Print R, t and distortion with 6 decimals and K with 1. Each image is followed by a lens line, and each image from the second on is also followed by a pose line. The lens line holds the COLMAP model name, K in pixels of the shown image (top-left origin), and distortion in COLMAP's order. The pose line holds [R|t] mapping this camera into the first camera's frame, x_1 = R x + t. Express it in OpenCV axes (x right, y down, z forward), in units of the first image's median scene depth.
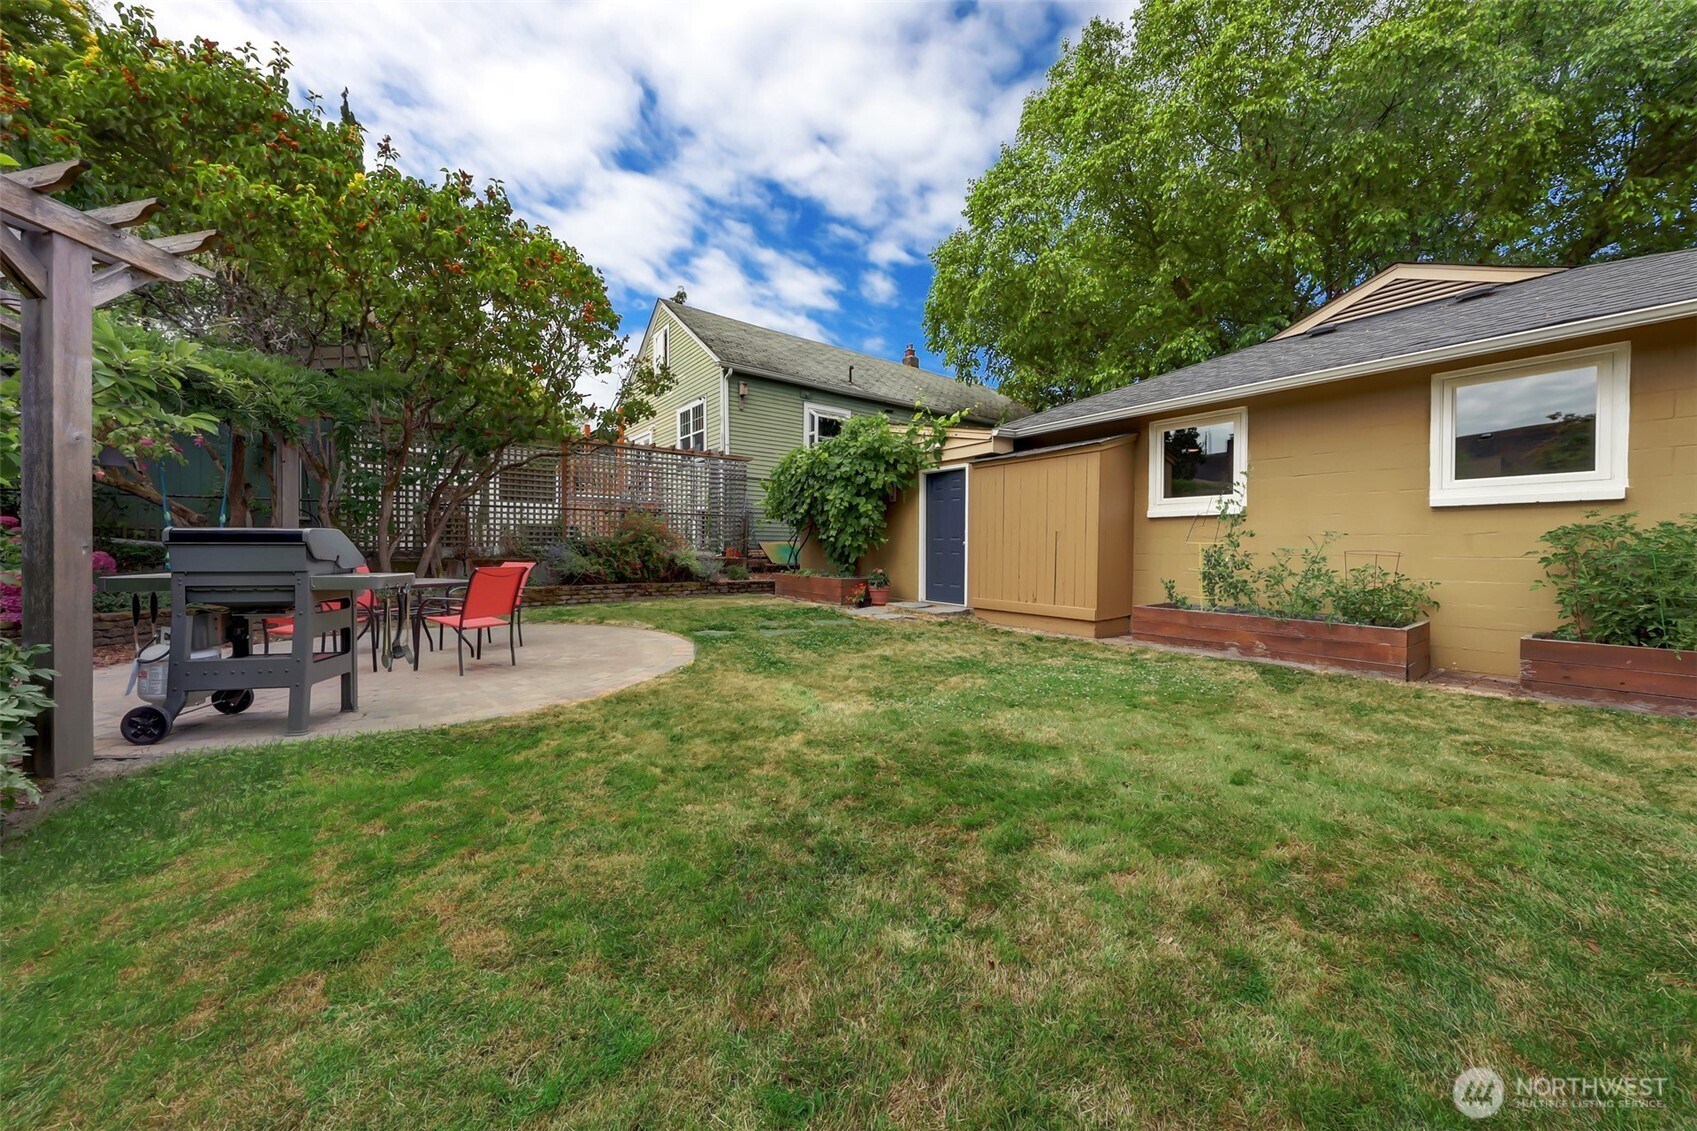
lens RADIAL K [[605.1, 0, 839.8], [0, 605.1, 557.1], [0, 0, 1]] dist [-0.000463, -0.000204]
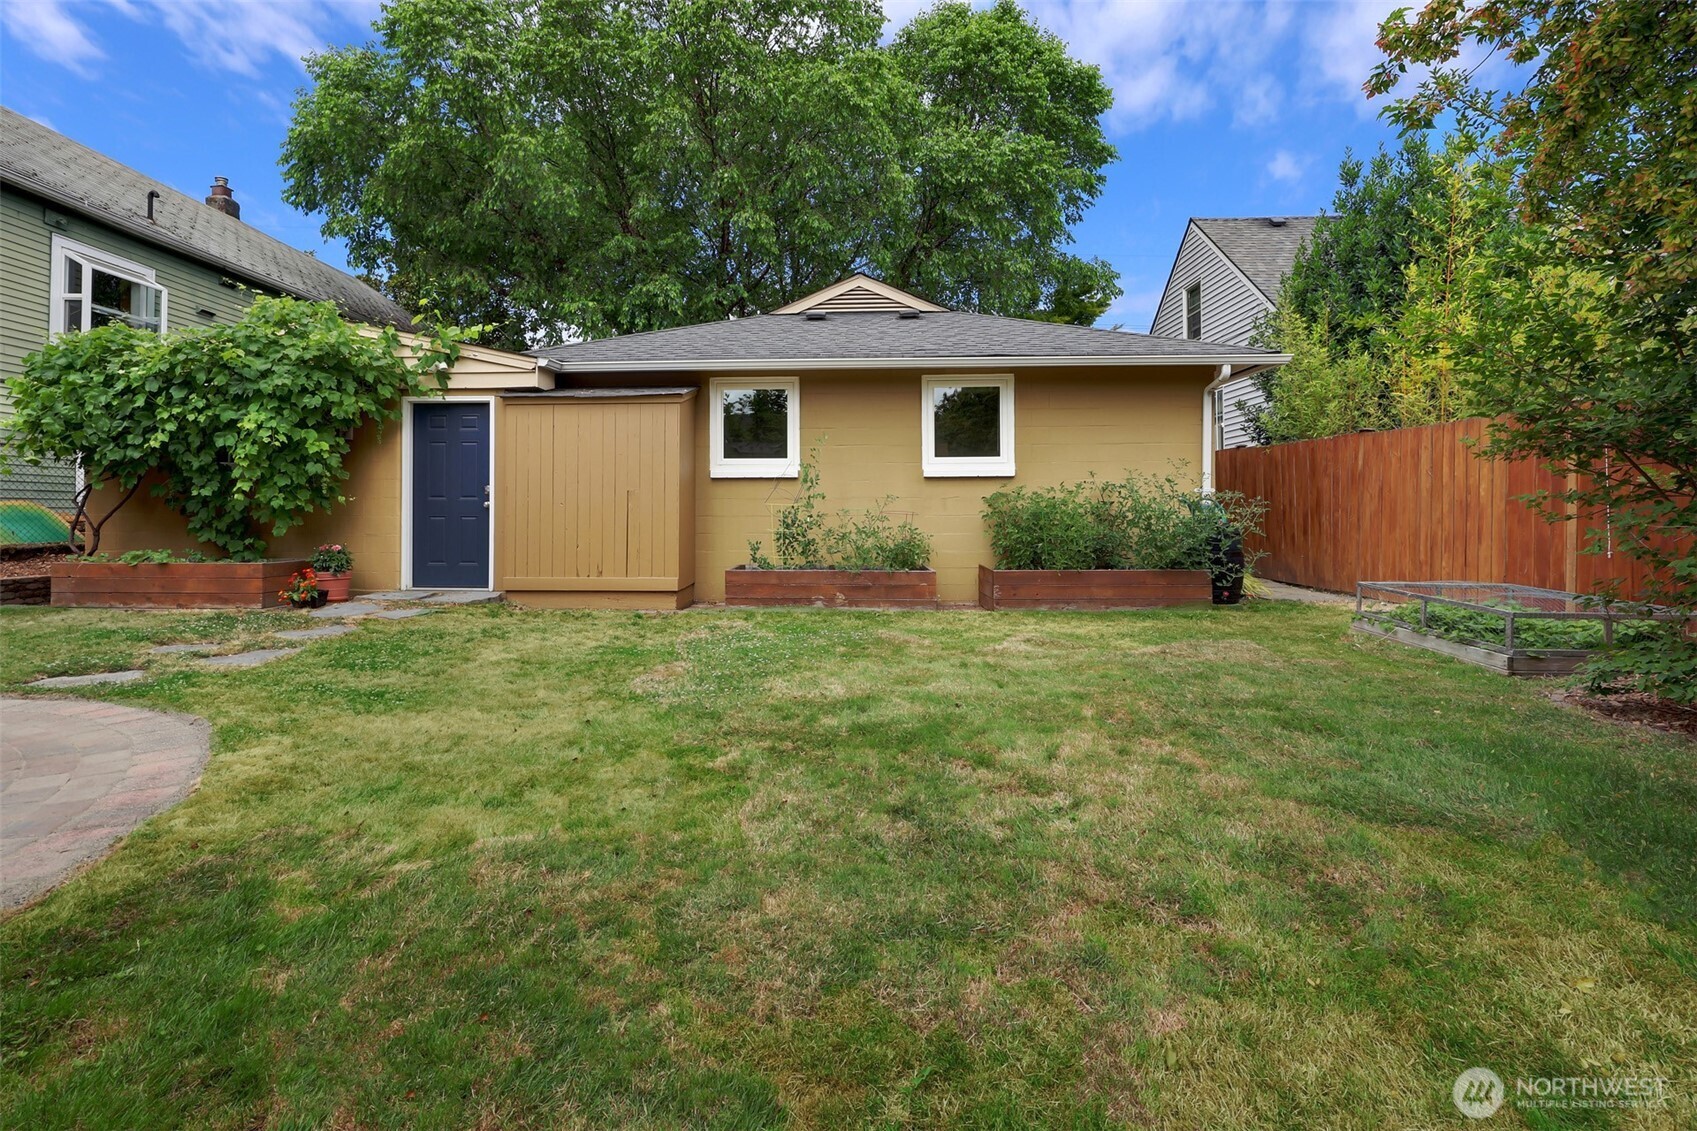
lens RADIAL K [[779.8, 0, 846.3], [0, 779.8, 509.4], [0, 0, 1]] dist [-0.000709, -0.000072]
pose [[0.600079, -0.000806, 0.799940, -0.412355], [0.016681, 0.999795, -0.011507, 0.002561], [-0.799767, 0.020249, 0.599970, 0.116217]]
